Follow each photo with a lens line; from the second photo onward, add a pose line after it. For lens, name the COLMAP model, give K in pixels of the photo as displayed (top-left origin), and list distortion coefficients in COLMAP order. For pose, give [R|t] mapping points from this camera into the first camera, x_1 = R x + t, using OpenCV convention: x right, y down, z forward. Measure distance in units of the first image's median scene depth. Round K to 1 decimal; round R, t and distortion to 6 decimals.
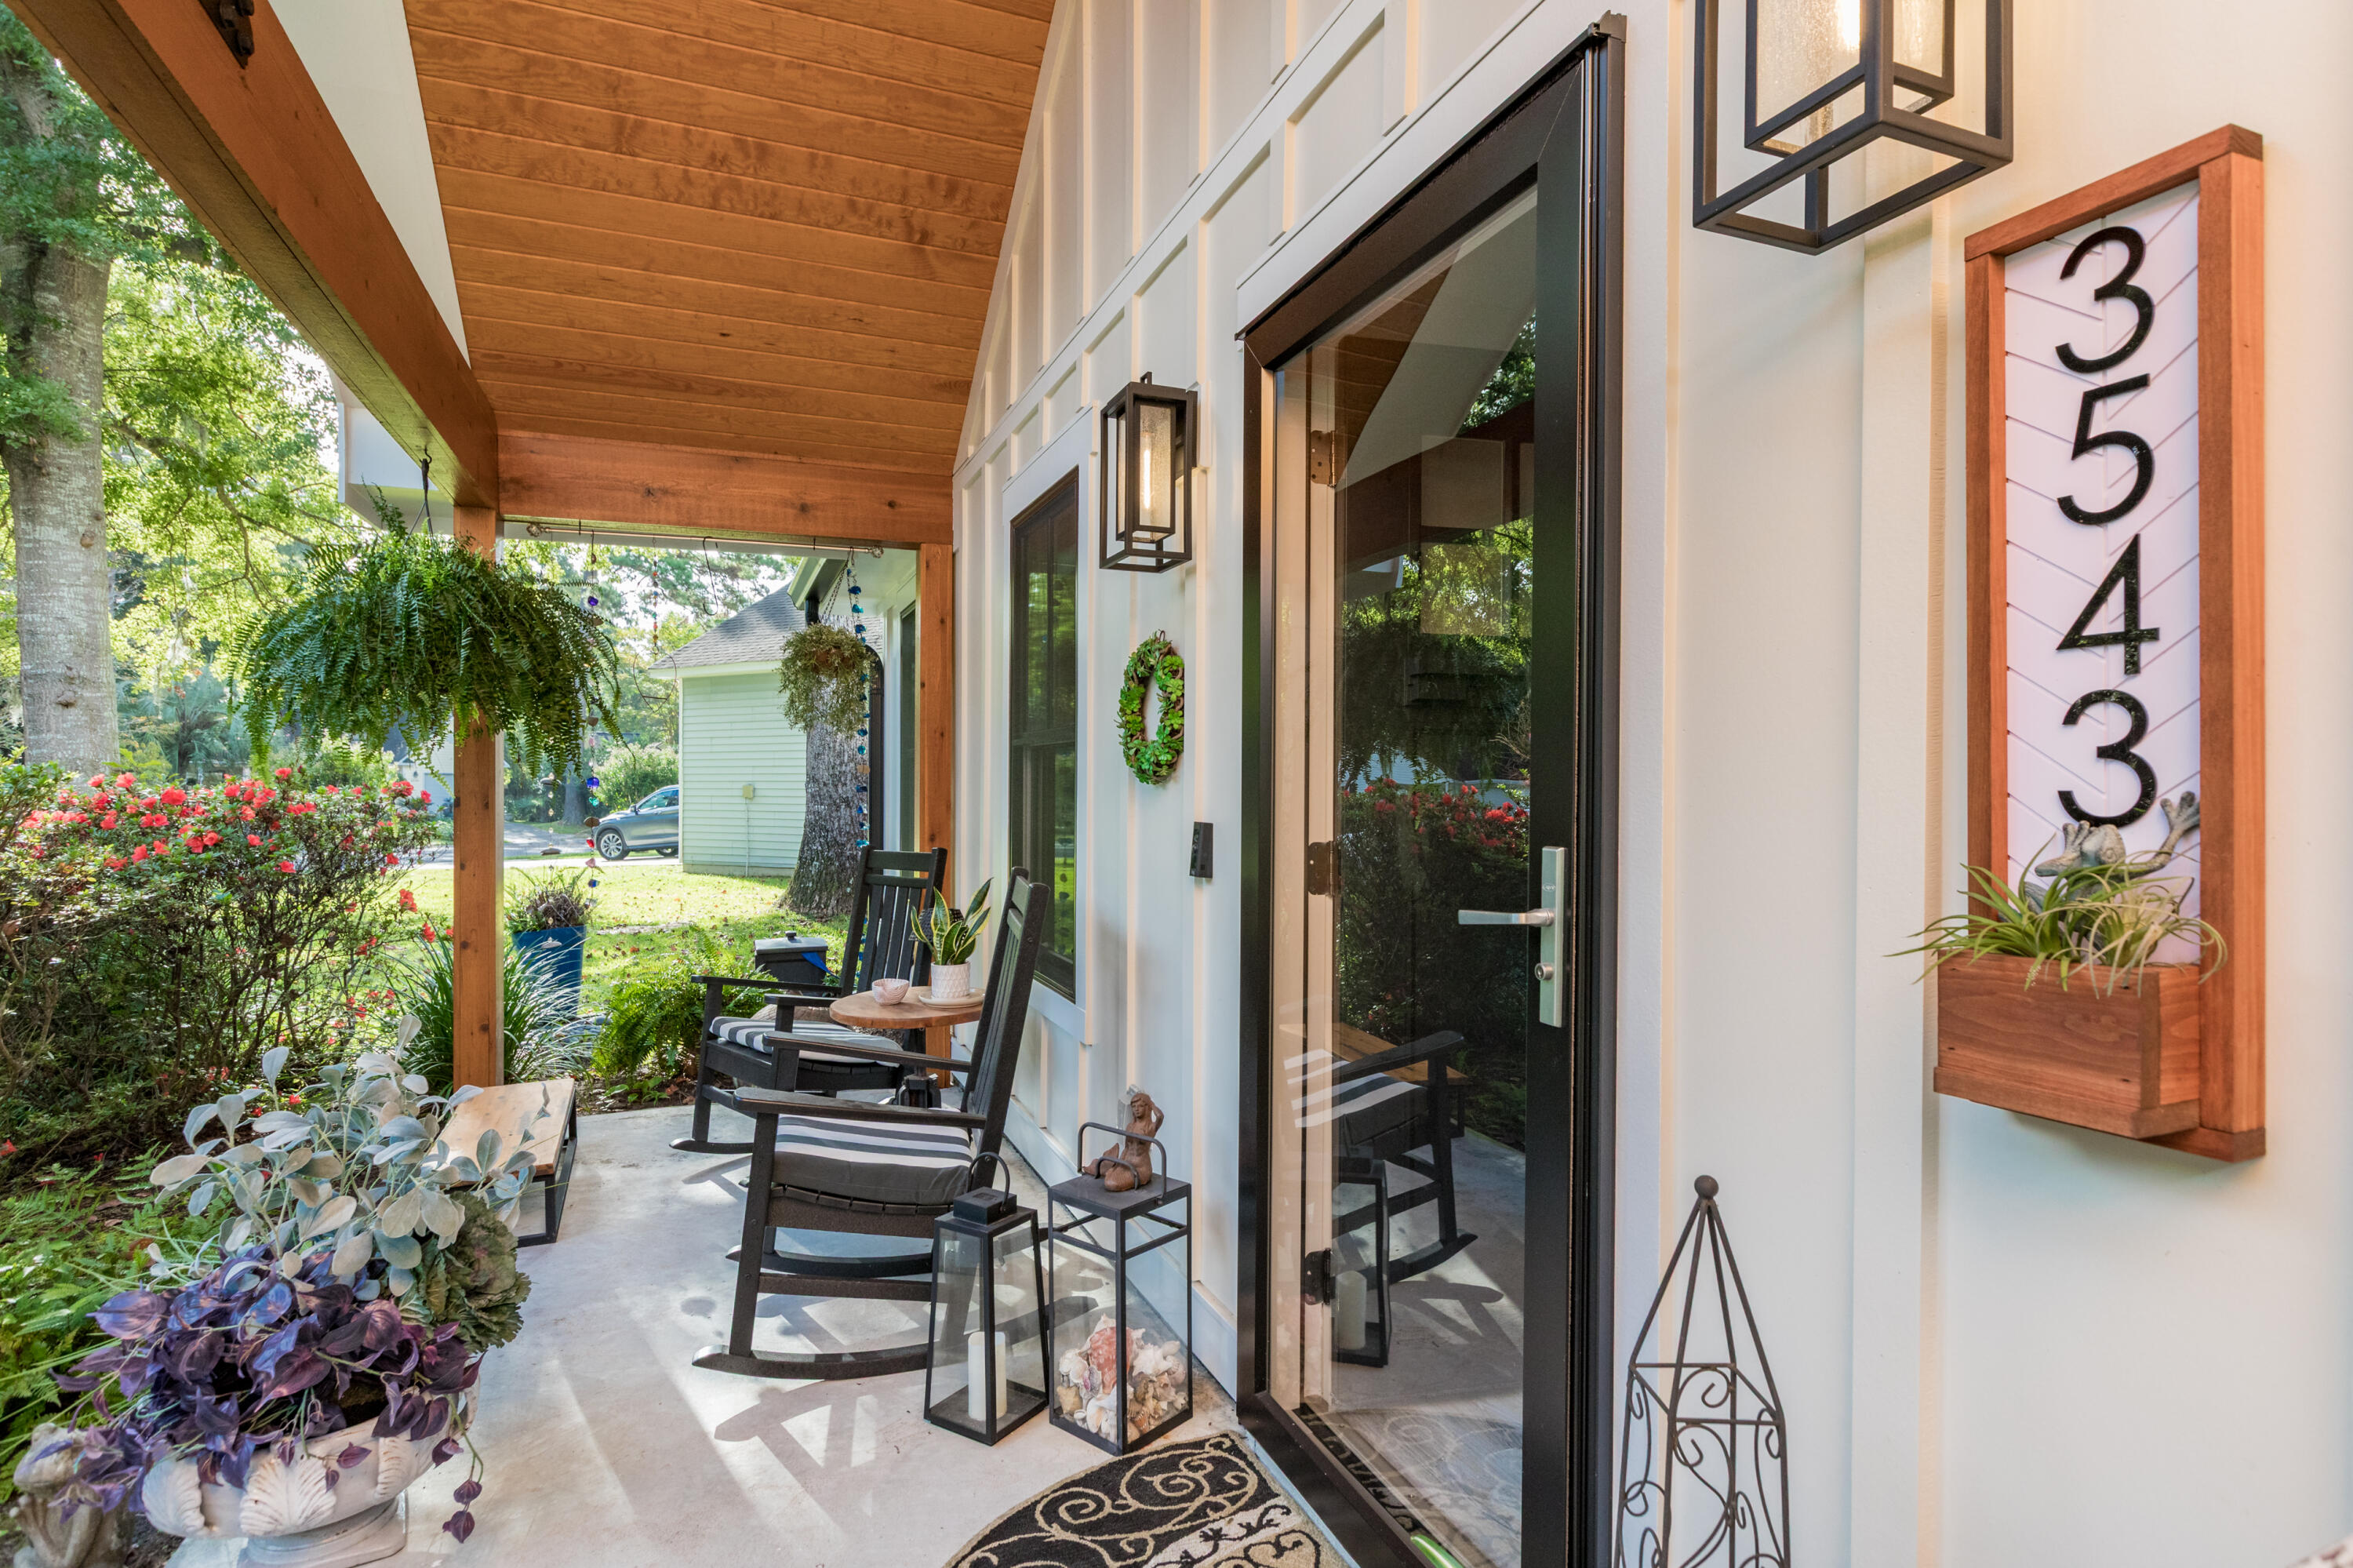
lens RADIAL K [[1198.6, 0, 1184.2], [0, 1198.6, 793.6], [0, 0, 1]] dist [0.003101, -0.001678]
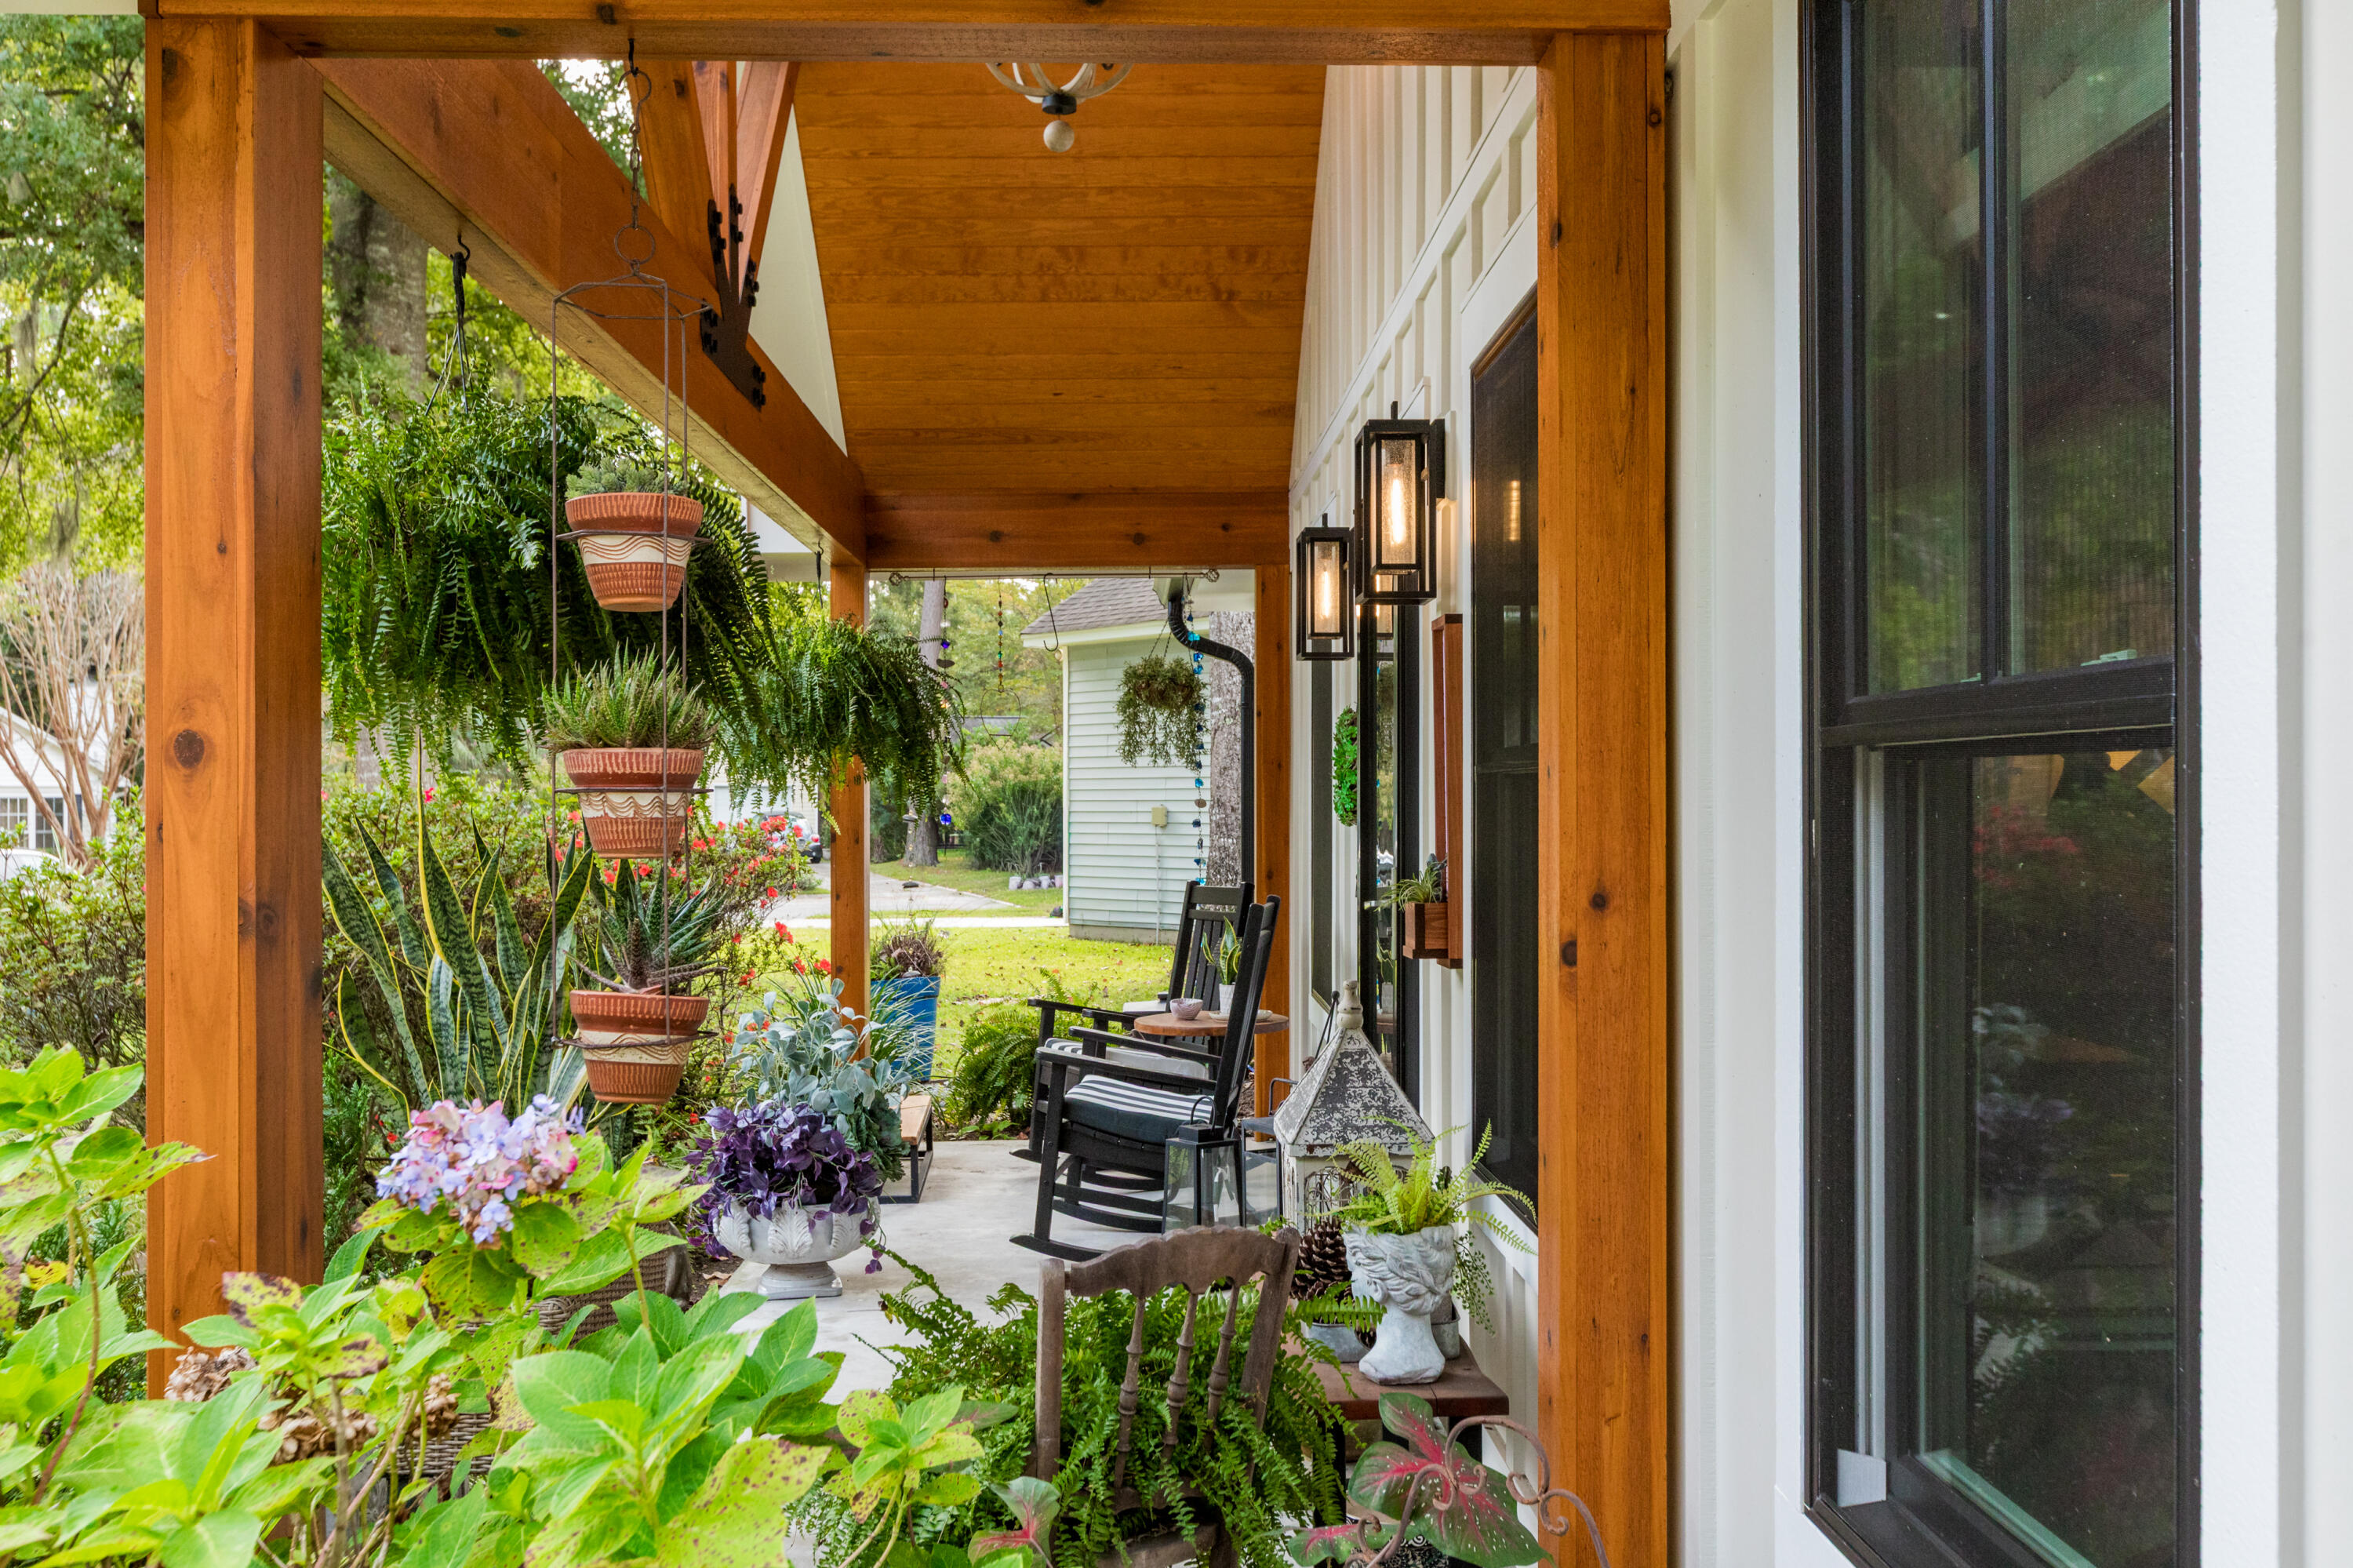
lens RADIAL K [[2304.0, 0, 1175.9], [0, 2304.0, 786.2], [0, 0, 1]] dist [-0.012107, 0.000000]
pose [[0.936066, -0.006650, -0.351762, 0.479752], [0.002584, 0.999924, -0.012028, -0.015419], [0.351815, 0.010350, 0.936012, -0.966870]]
